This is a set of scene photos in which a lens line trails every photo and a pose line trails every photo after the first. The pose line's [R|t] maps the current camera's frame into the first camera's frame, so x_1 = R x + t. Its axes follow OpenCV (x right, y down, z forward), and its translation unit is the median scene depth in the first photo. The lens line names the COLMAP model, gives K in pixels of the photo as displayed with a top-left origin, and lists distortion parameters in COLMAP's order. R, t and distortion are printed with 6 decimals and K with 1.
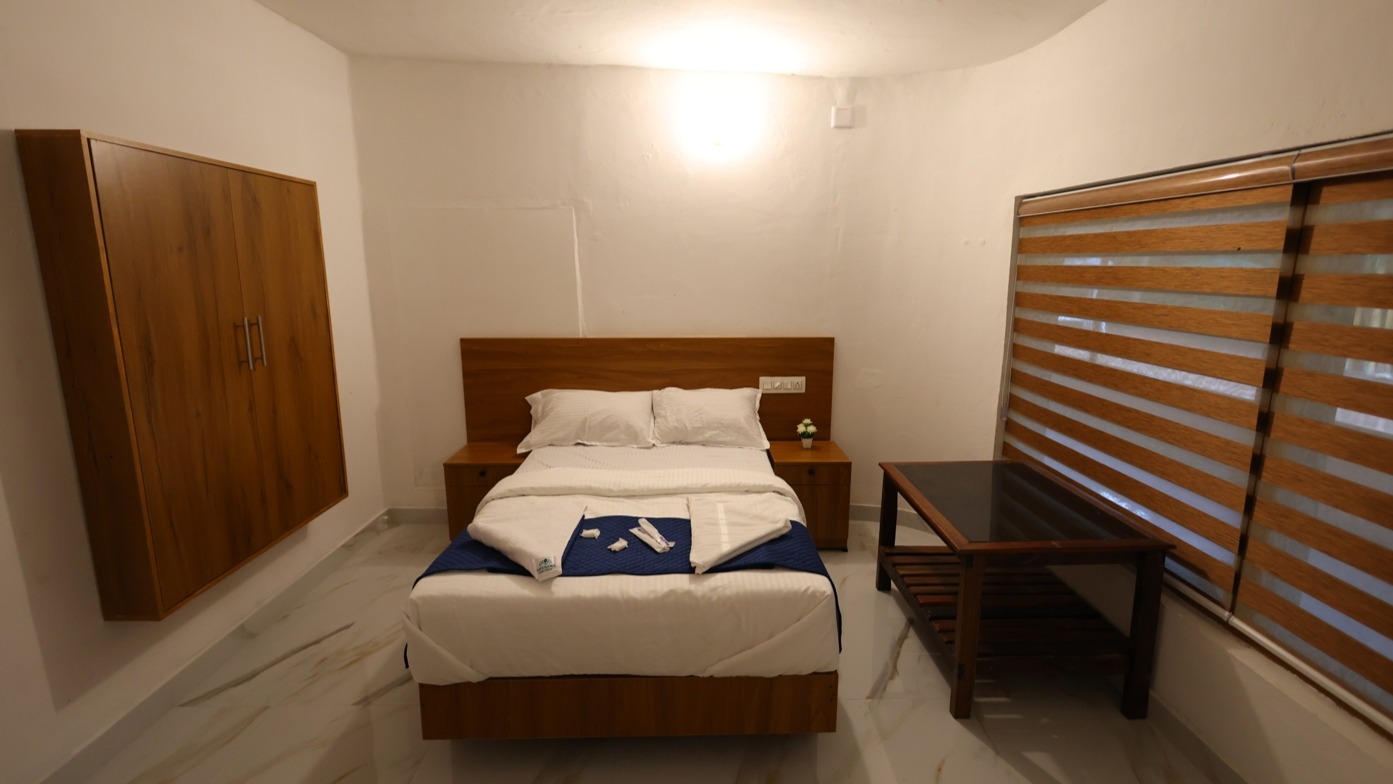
lens RADIAL K [[644.9, 0, 701.9], [0, 644.9, 385.1], [0, 0, 1]] dist [0.000301, 0.000407]
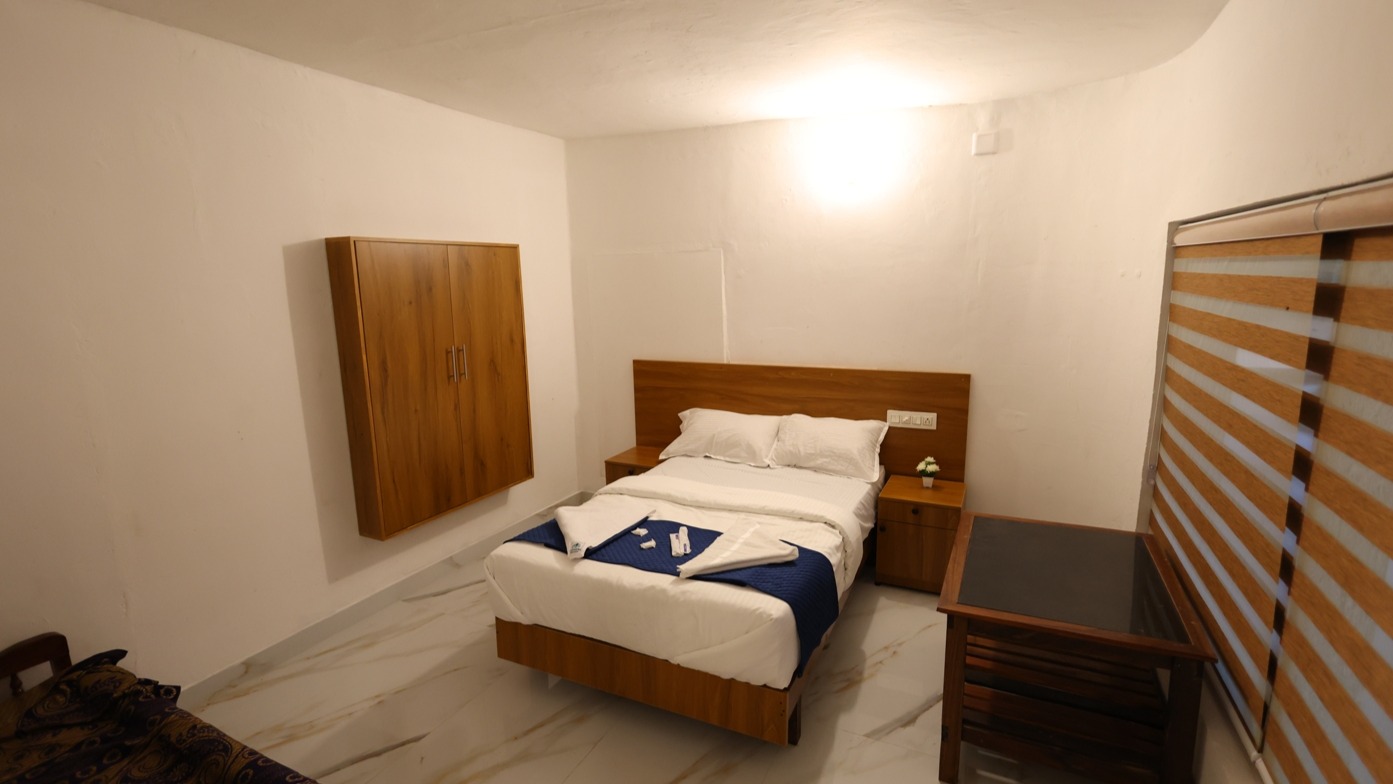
lens RADIAL K [[648.6, 0, 696.5], [0, 648.6, 392.0], [0, 0, 1]] dist [0.001096, 0.000118]
pose [[0.887301, 0.063964, -0.456733, 0.323525], [-0.064093, 0.997828, 0.015228, -0.041813], [0.456715, 0.015762, 0.889474, -0.036075]]
